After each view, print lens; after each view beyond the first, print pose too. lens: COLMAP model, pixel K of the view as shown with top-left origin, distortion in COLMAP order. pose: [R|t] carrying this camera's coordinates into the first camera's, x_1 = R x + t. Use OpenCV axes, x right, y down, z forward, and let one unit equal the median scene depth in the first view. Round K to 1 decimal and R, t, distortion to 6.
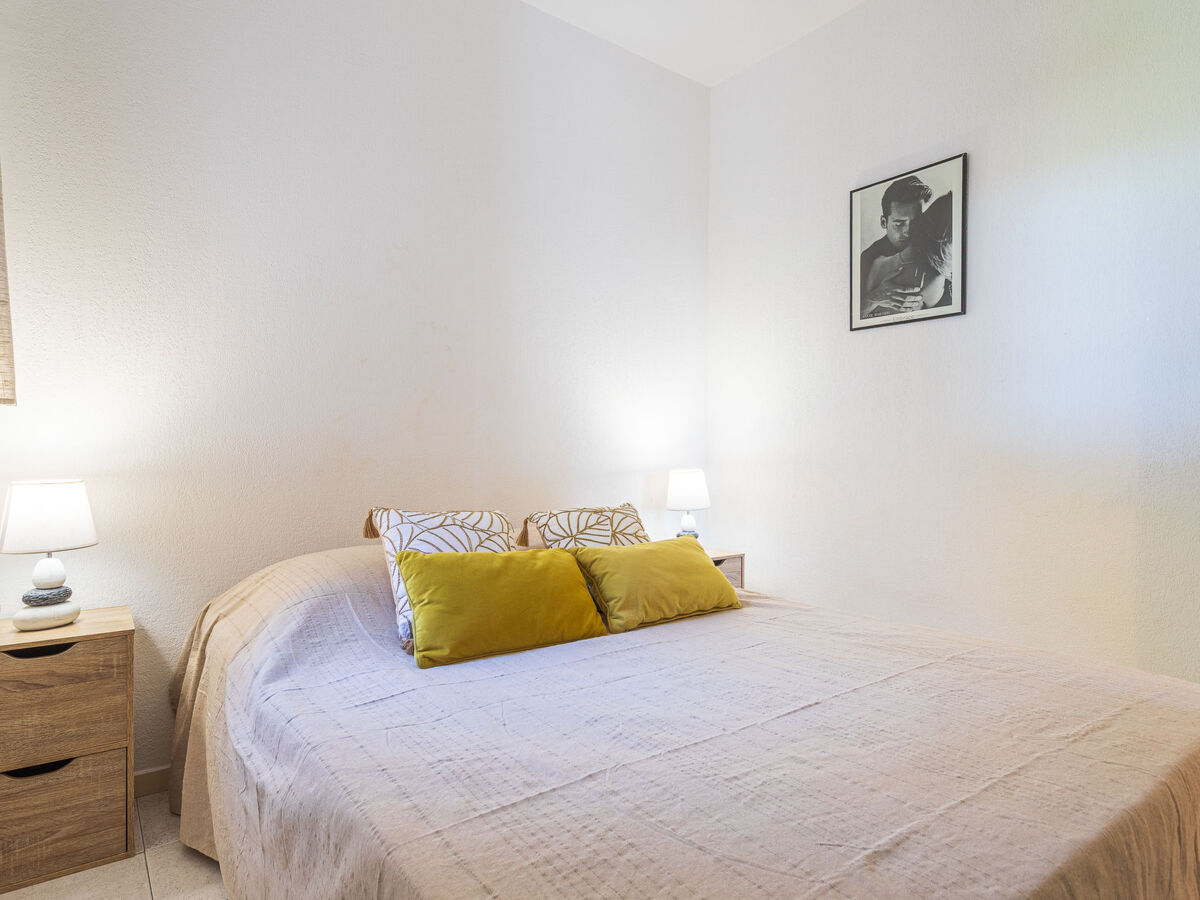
lens RADIAL K [[688.5, 0, 598.2], [0, 688.5, 454.4], [0, 0, 1]] dist [-0.003816, 0.003915]
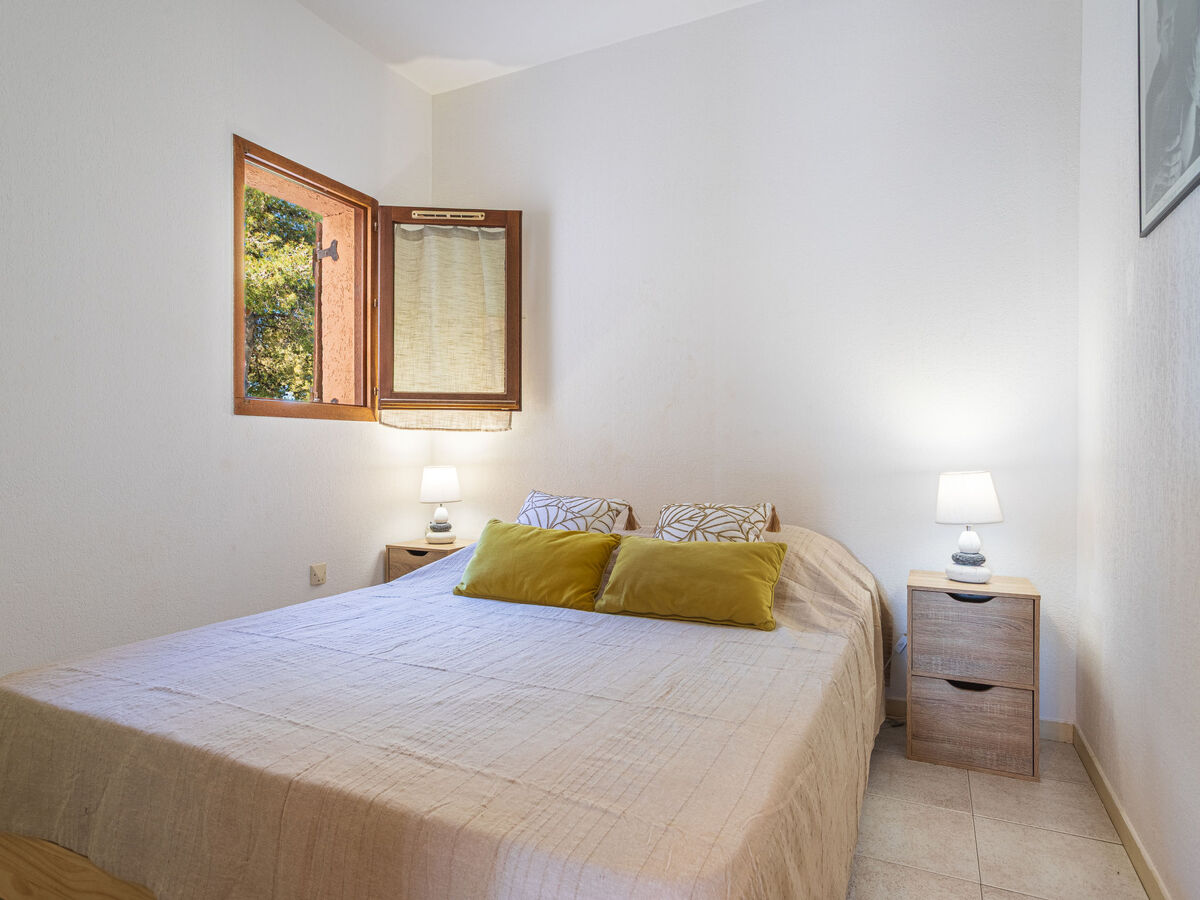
lens RADIAL K [[688.5, 0, 597.5], [0, 688.5, 449.5], [0, 0, 1]] dist [-0.003816, 0.003915]
pose [[0.456523, -0.003669, -0.889704, 1.047344], [0.002052, 0.999993, -0.003071, 0.000924], [0.889709, -0.000423, 0.456528, 0.512288]]
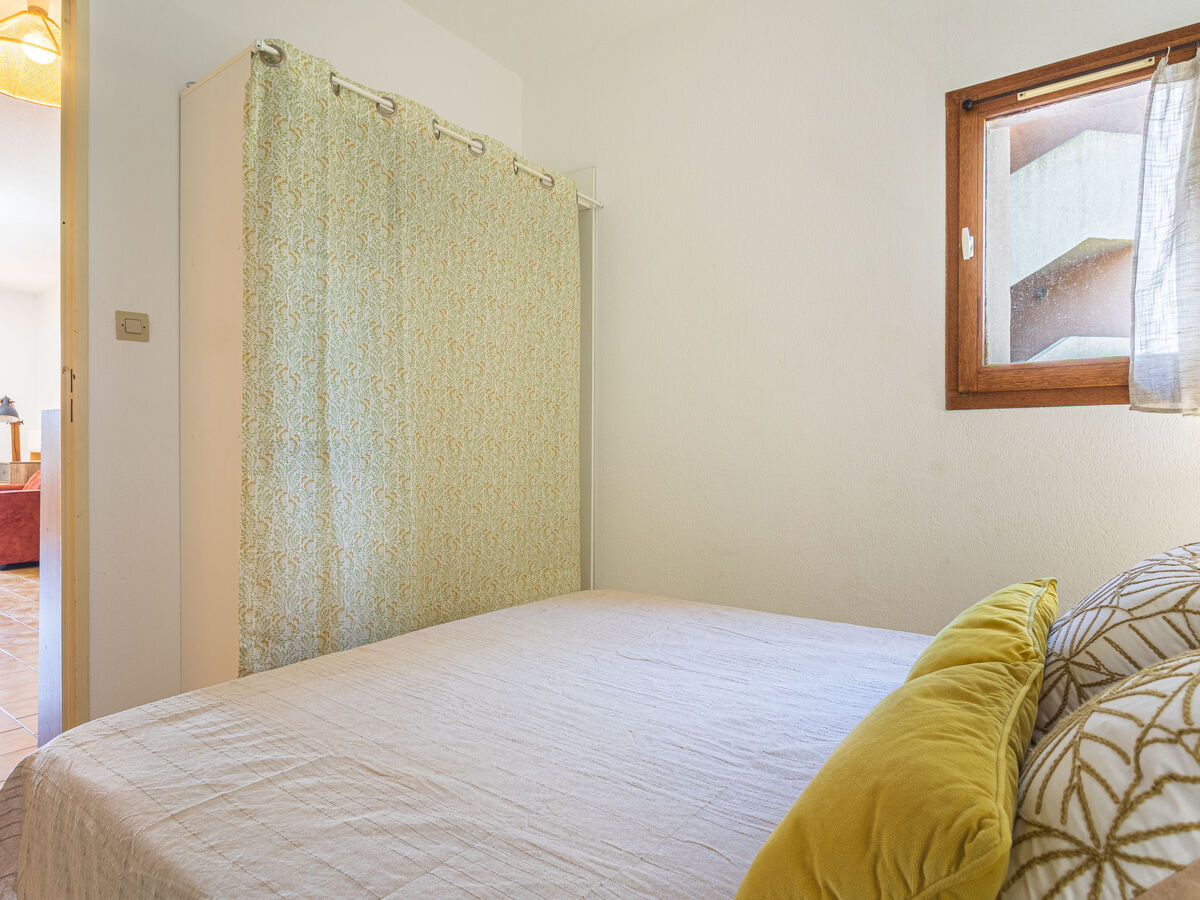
lens RADIAL K [[688.5, 0, 601.9], [0, 688.5, 452.6], [0, 0, 1]] dist [-0.003816, 0.003915]
pose [[-0.958569, -0.000576, -0.284858, 0.397071], [0.000077, 0.999997, -0.002281, 0.002876], [0.284859, -0.002208, -0.958567, 1.514614]]
